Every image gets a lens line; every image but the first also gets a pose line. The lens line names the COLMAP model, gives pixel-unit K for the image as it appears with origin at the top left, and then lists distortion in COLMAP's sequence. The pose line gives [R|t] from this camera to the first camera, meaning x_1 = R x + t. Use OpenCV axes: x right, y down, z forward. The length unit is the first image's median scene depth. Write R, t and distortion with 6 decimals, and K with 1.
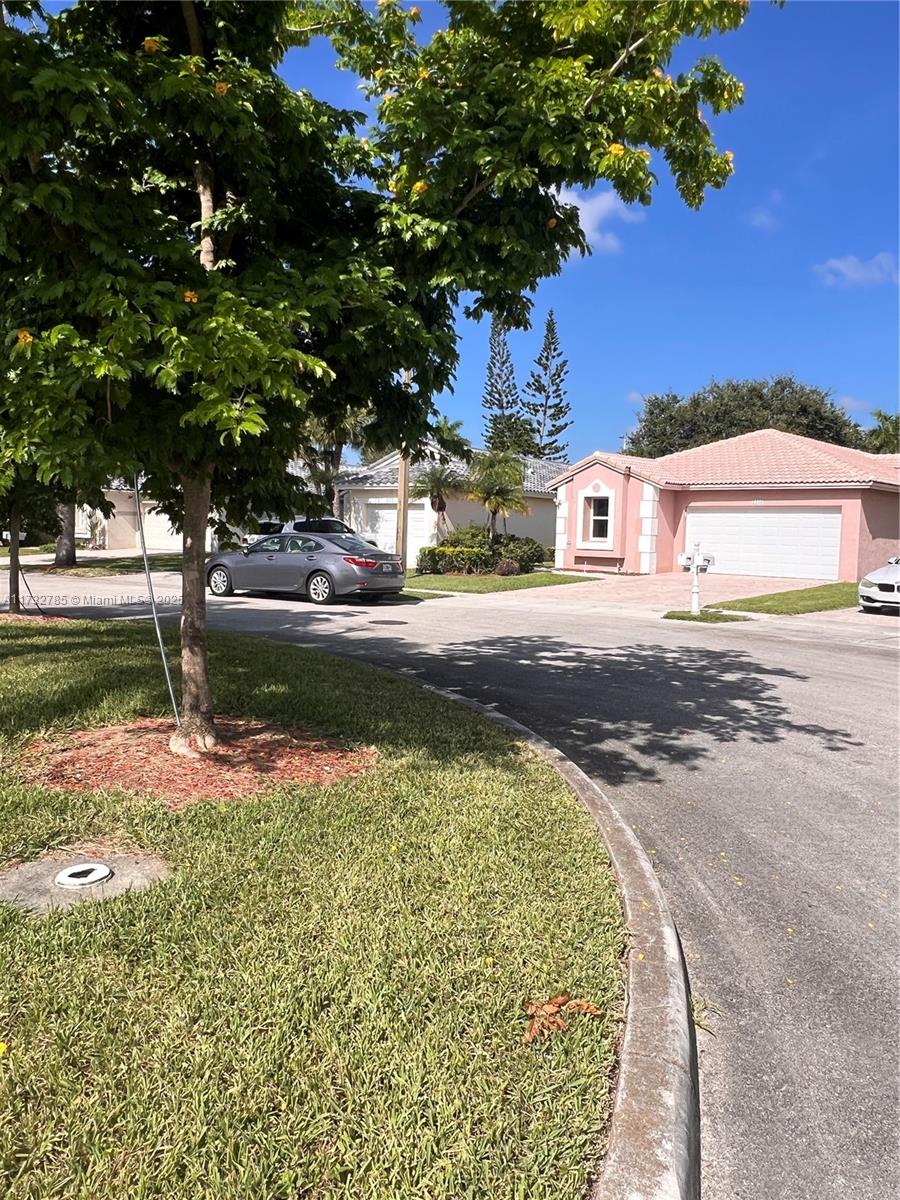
lens RADIAL K [[828.4, 0, 450.0], [0, 828.4, 600.0], [0, 0, 1]] dist [-0.037857, 0.000236]
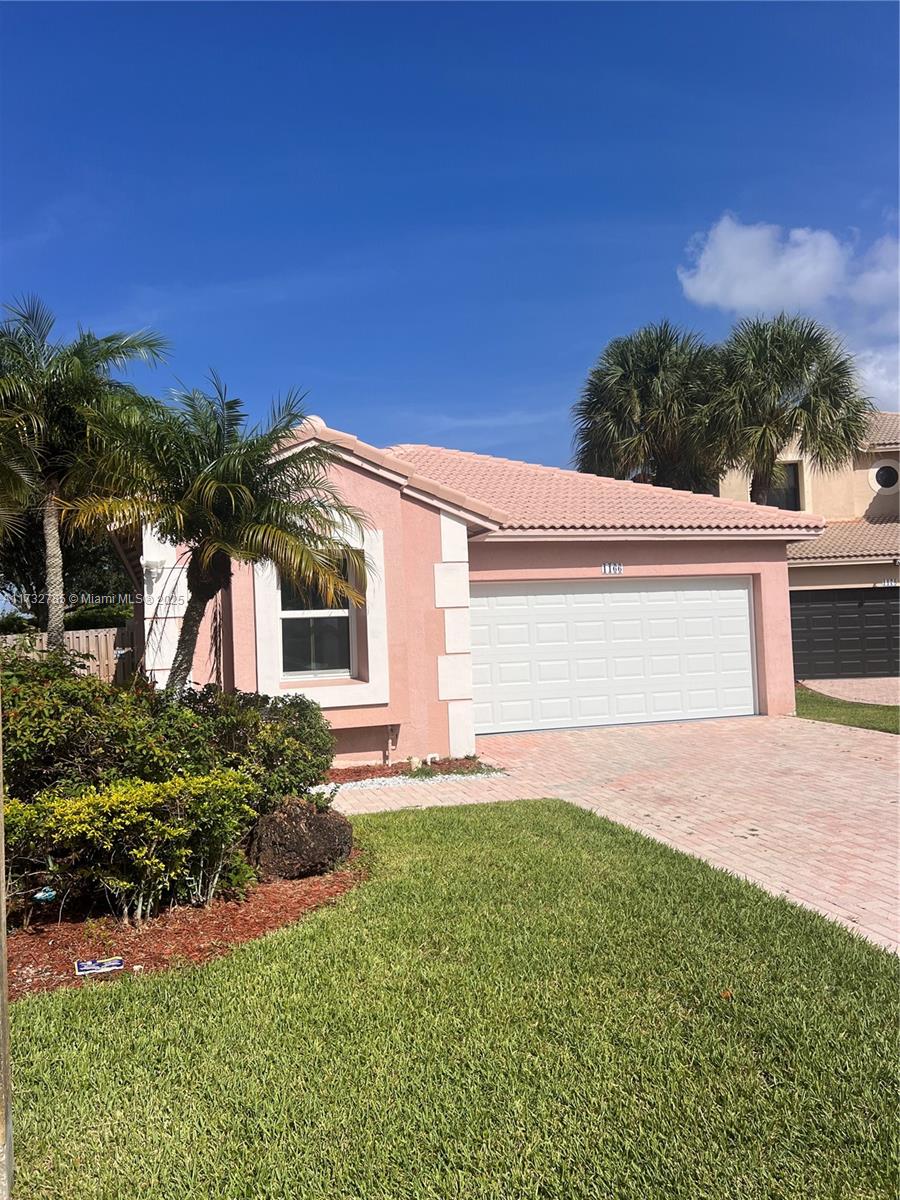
lens RADIAL K [[957.2, 0, 450.0], [0, 957.2, 600.0], [0, 0, 1]] dist [0.003827, 0.000386]
pose [[0.460157, 0.002032, 0.887835, -0.136677], [0.130948, 0.988906, -0.070132, -0.067269], [-0.878127, 0.148532, 0.454786, 0.745490]]
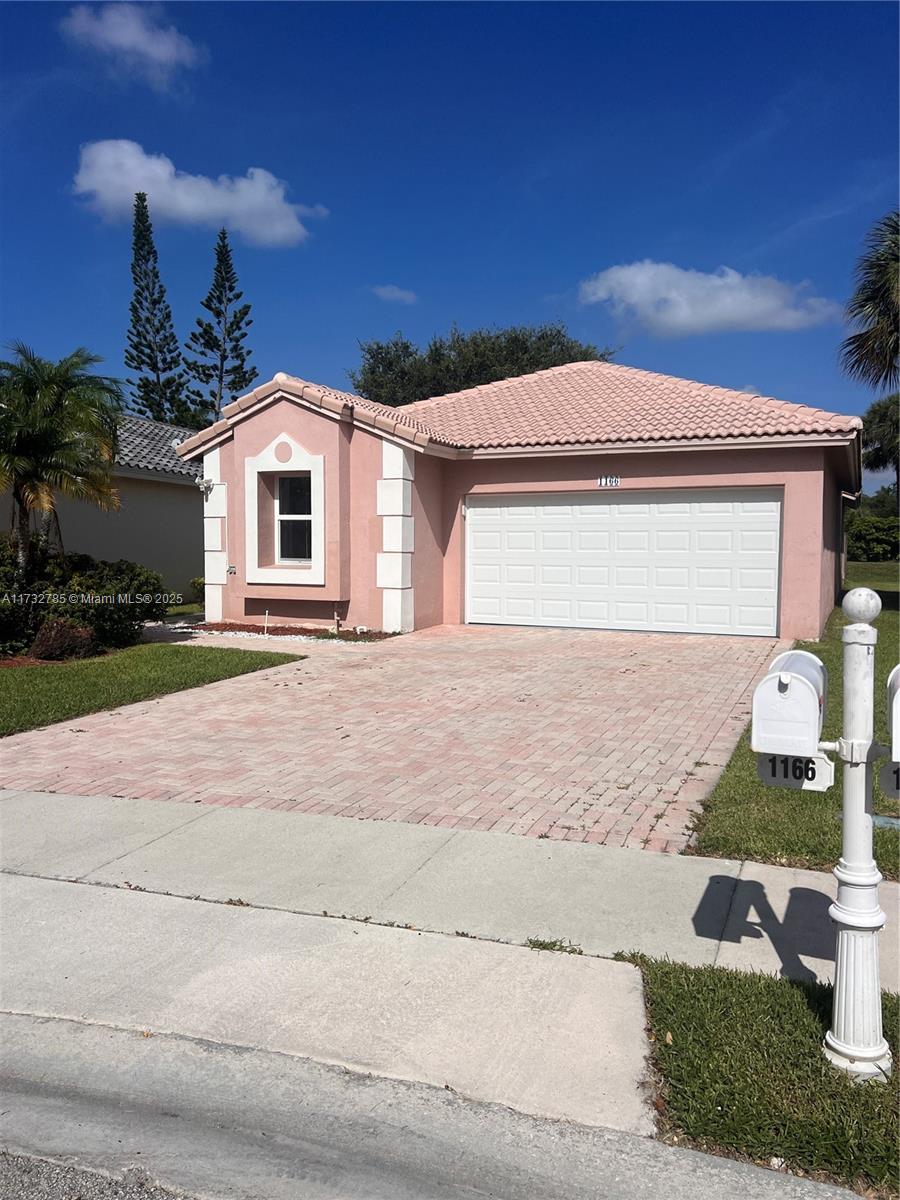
lens RADIAL K [[888.7, 0, 450.1], [0, 888.7, 662.5], [0, 0, 1]] dist [0.014510, 0.001375]
pose [[0.945097, -0.052433, 0.322555, 0.093320], [0.038227, 0.998006, 0.050224, -0.036582], [-0.324546, -0.035136, 0.945217, 0.466067]]
